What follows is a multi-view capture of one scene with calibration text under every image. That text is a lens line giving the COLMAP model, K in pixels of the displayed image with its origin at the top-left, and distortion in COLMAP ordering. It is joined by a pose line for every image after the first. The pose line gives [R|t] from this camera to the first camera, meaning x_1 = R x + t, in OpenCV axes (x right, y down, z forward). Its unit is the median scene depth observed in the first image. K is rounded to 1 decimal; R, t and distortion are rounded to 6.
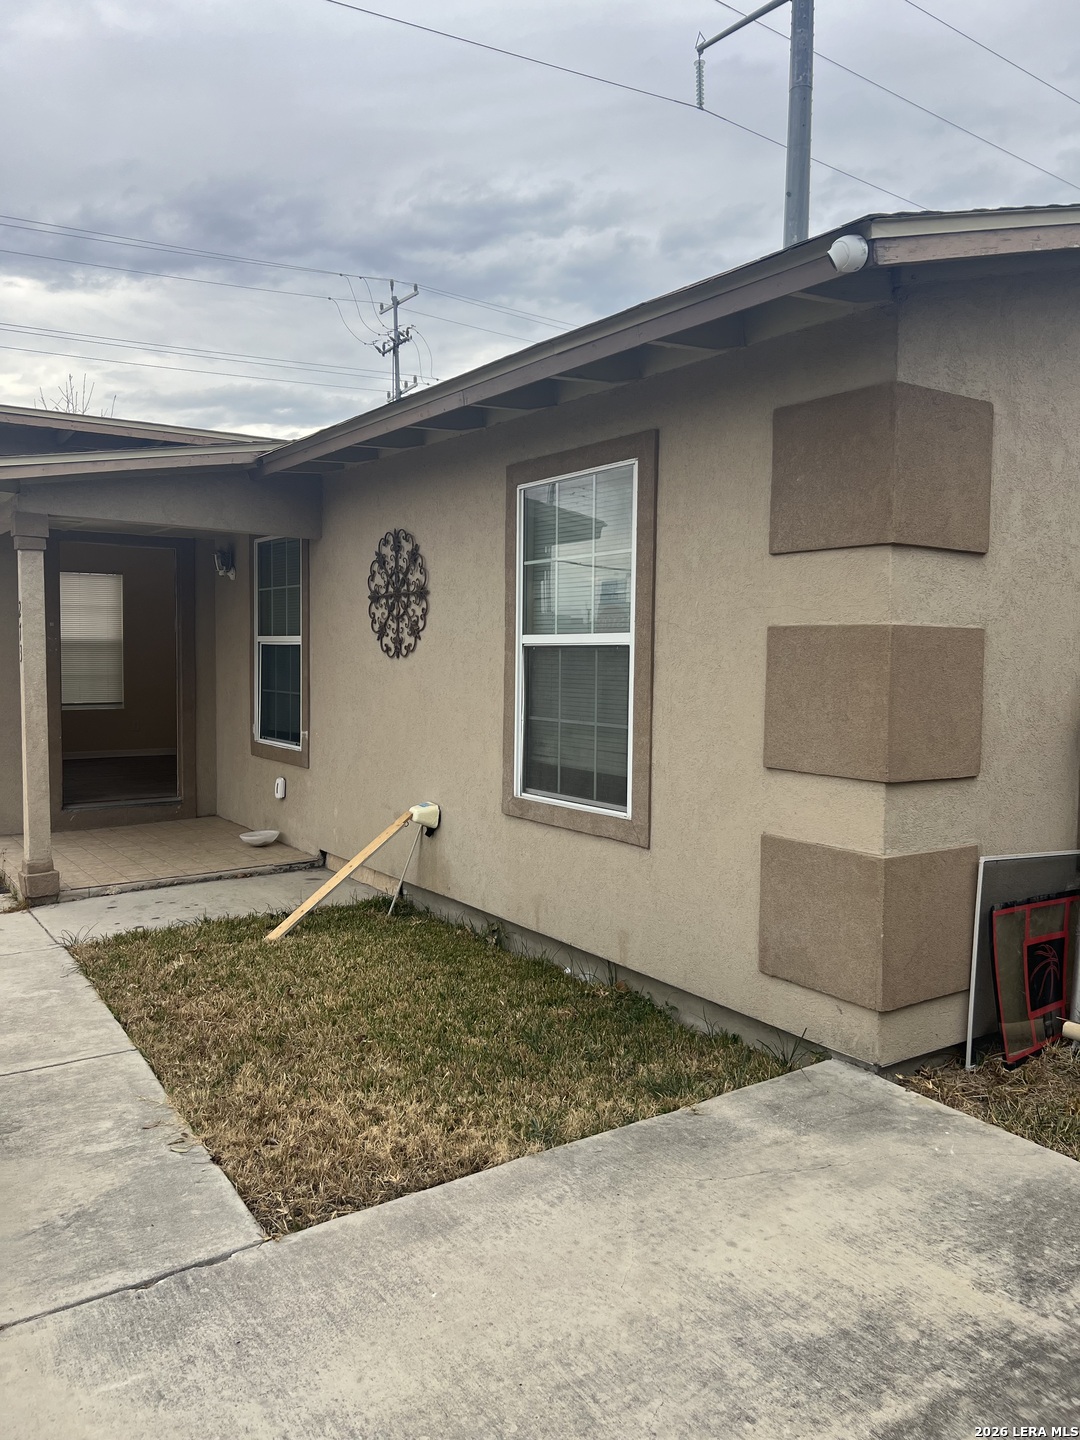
lens RADIAL K [[1085.8, 0, 540.7], [0, 1085.8, 730.9], [0, 0, 1]] dist [0.051295, -0.052308]
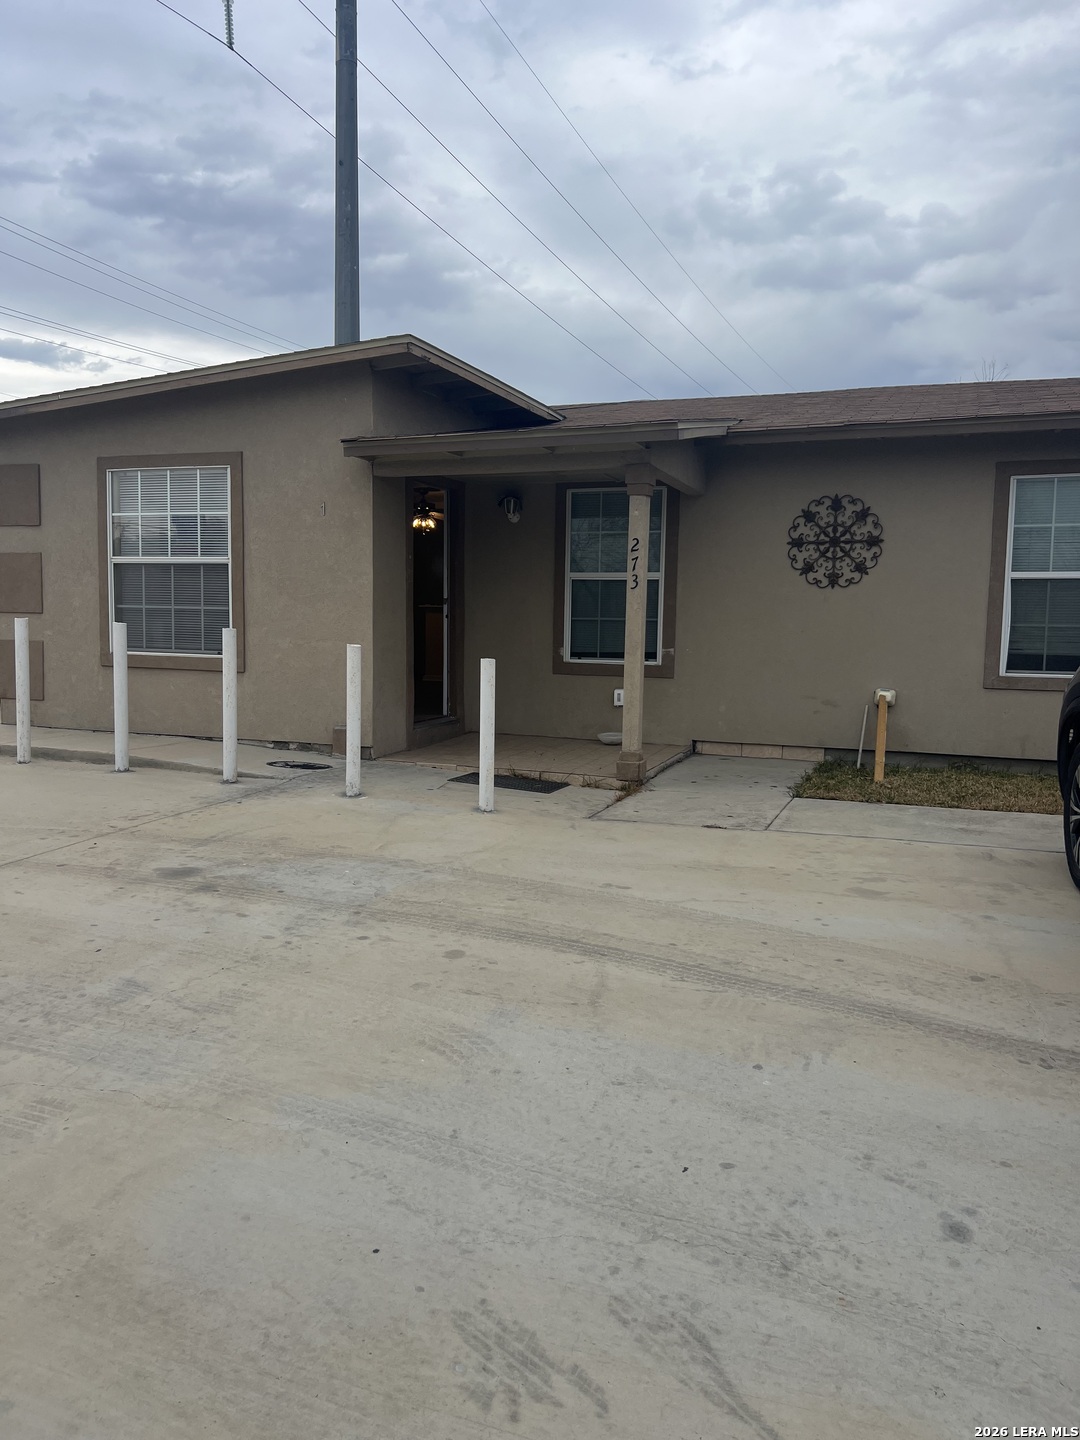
lens RADIAL K [[1085.8, 0, 536.8], [0, 1085.8, 710.9], [0, 0, 1]] dist [0.051295, -0.052308]
pose [[0.819706, -0.056445, 0.569996, -1.245777], [0.039656, 0.998337, 0.041833, 0.015675], [-0.571410, -0.011687, 0.820582, 0.078466]]
